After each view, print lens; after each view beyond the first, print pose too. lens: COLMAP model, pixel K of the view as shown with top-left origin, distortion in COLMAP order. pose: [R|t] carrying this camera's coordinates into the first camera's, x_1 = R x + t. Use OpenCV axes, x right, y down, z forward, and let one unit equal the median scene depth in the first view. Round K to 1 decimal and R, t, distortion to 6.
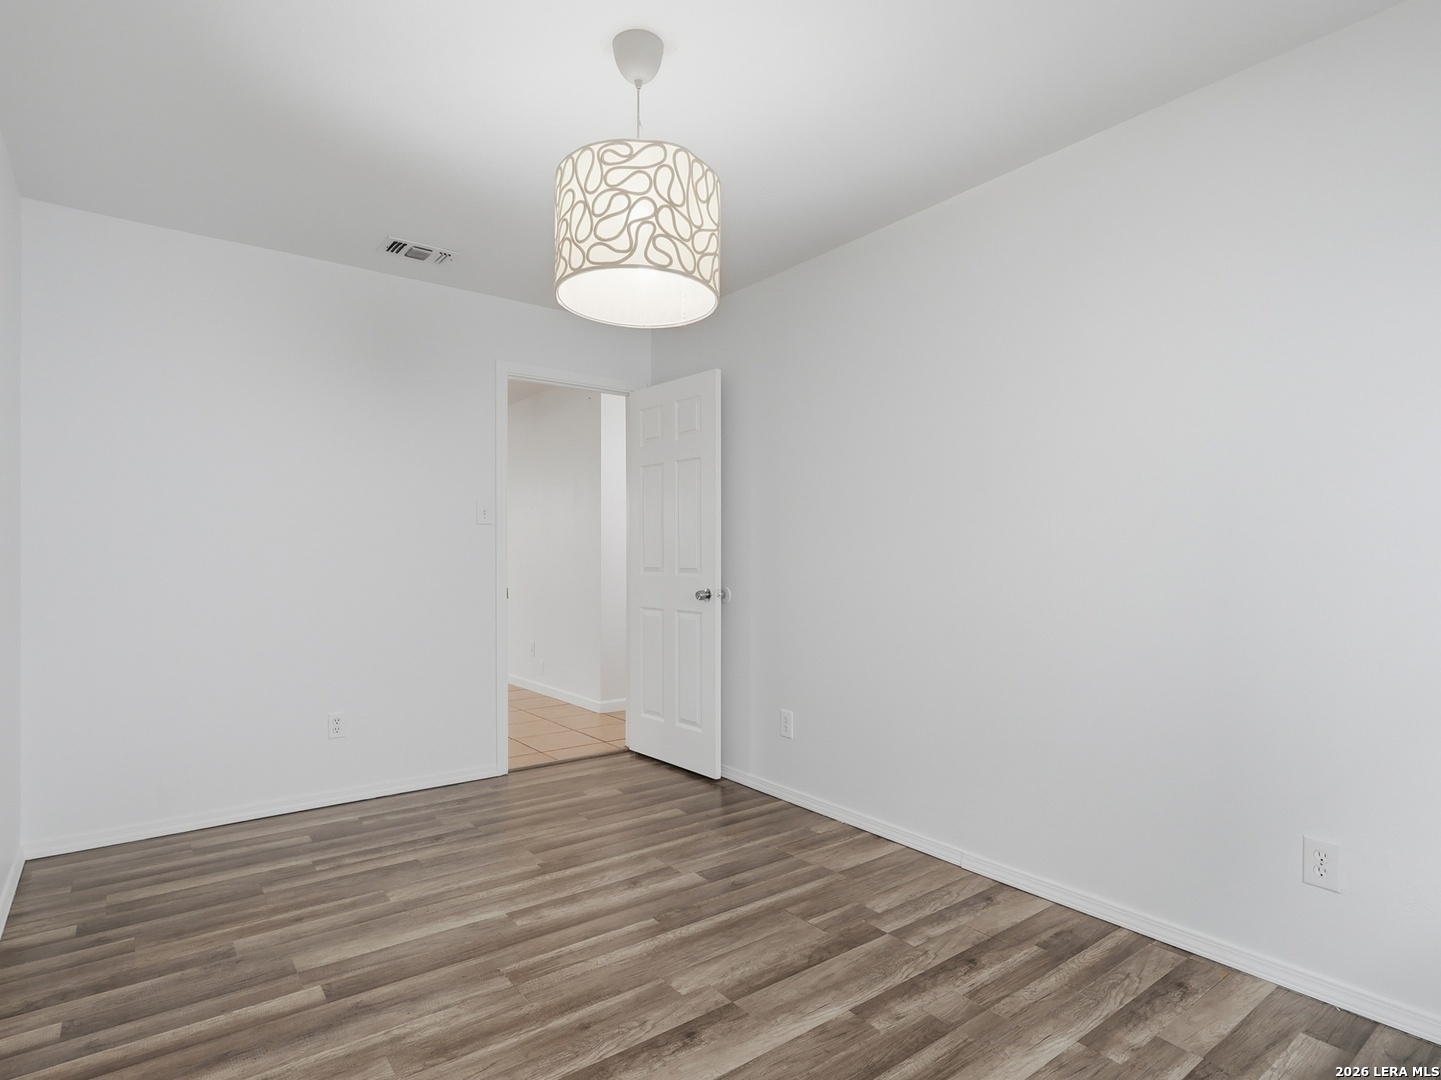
lens RADIAL K [[776.0, 0, 721.4], [0, 776.0, 544.0], [0, 0, 1]] dist [0.000818, 0.000210]
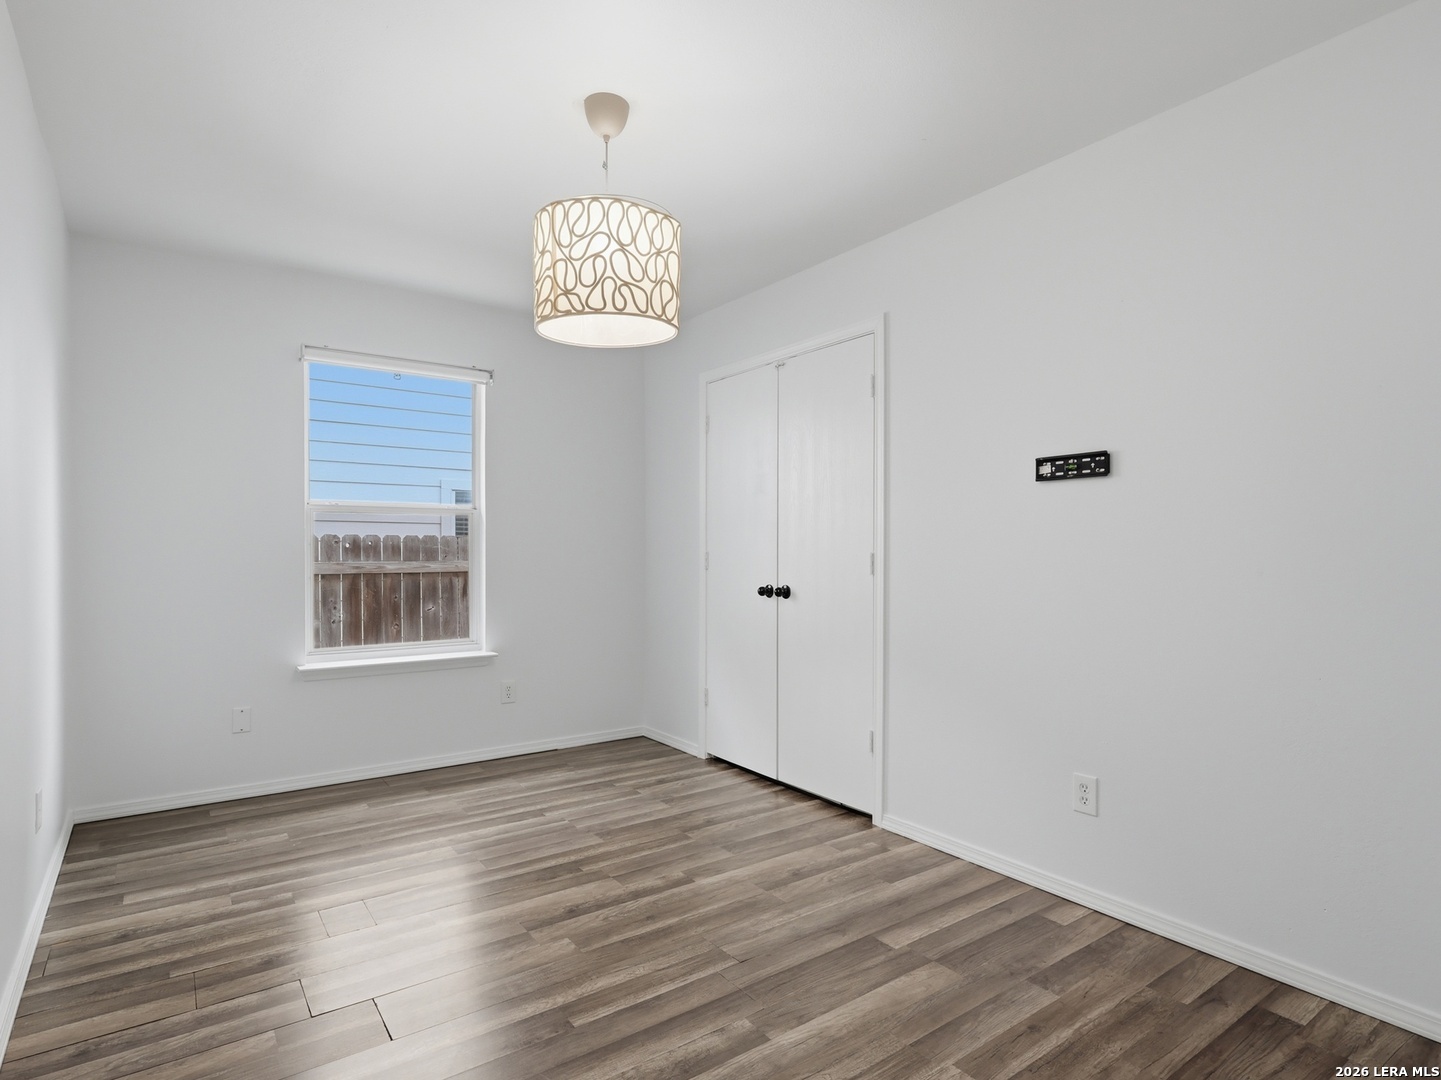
lens RADIAL K [[776.0, 0, 719.6], [0, 776.0, 544.9], [0, 0, 1]] dist [0.000818, 0.000210]
pose [[-0.999563, -0.002055, 0.029477, -0.299802], [-0.002649, 0.999794, -0.020140, 0.024177], [-0.029429, -0.020209, -0.999363, 2.101764]]
